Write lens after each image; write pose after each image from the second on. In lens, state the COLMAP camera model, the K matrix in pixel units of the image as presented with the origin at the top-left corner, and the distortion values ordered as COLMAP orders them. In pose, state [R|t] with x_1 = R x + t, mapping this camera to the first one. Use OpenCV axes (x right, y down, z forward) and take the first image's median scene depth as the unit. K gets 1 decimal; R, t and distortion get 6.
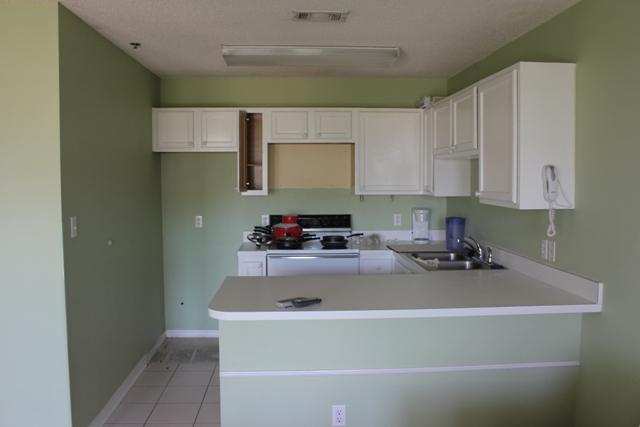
lens RADIAL K [[546.5, 0, 319.5], [0, 546.5, 207.9], [0, 0, 1]] dist [-0.112962, 0.030284]
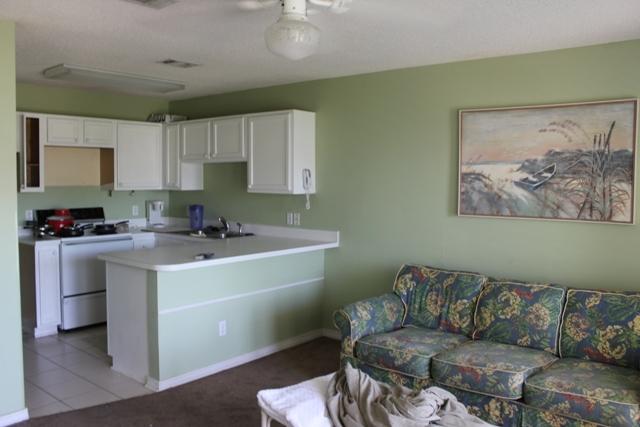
lens RADIAL K [[546.5, 0, 318.1], [0, 546.5, 213.7], [0, 0, 1]] dist [-0.112962, 0.030284]
pose [[0.682521, -0.044294, 0.729523, -0.545436], [0.036071, 0.998987, 0.026907, 0.013399], [-0.729976, 0.007950, 0.683427, -0.169082]]
